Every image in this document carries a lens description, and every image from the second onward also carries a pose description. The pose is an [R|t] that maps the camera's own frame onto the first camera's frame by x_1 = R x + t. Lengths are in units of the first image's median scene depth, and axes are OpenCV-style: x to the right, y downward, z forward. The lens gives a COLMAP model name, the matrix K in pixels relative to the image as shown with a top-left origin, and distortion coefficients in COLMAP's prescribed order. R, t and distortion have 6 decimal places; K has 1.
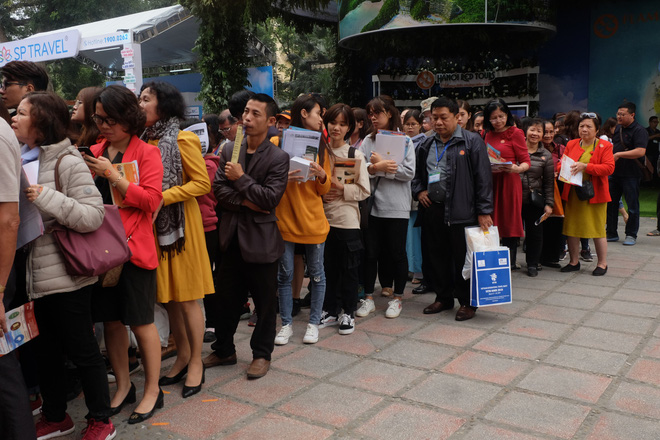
lens RADIAL K [[660.9, 0, 330.0], [0, 660.9, 220.0], [0, 0, 1]] dist [-0.014430, -0.007167]
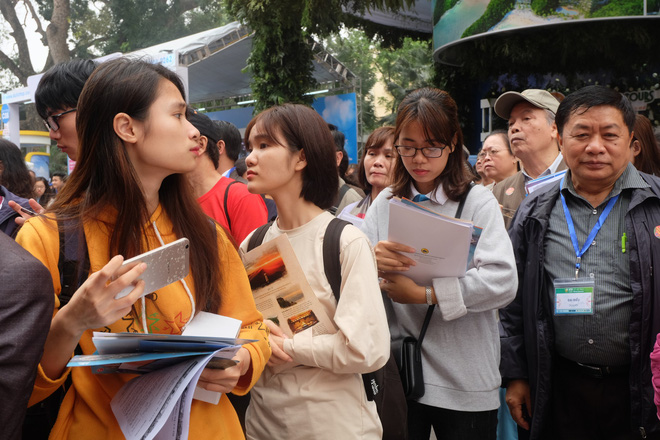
lens RADIAL K [[660.8, 0, 330.0], [0, 660.8, 220.0], [0, 0, 1]] dist [-0.000142, -0.019793]
pose [[0.982733, 0.009391, -0.184789, 0.037729], [-0.021017, 0.997913, -0.061060, -0.033250], [0.183830, 0.063889, 0.980880, 0.248153]]
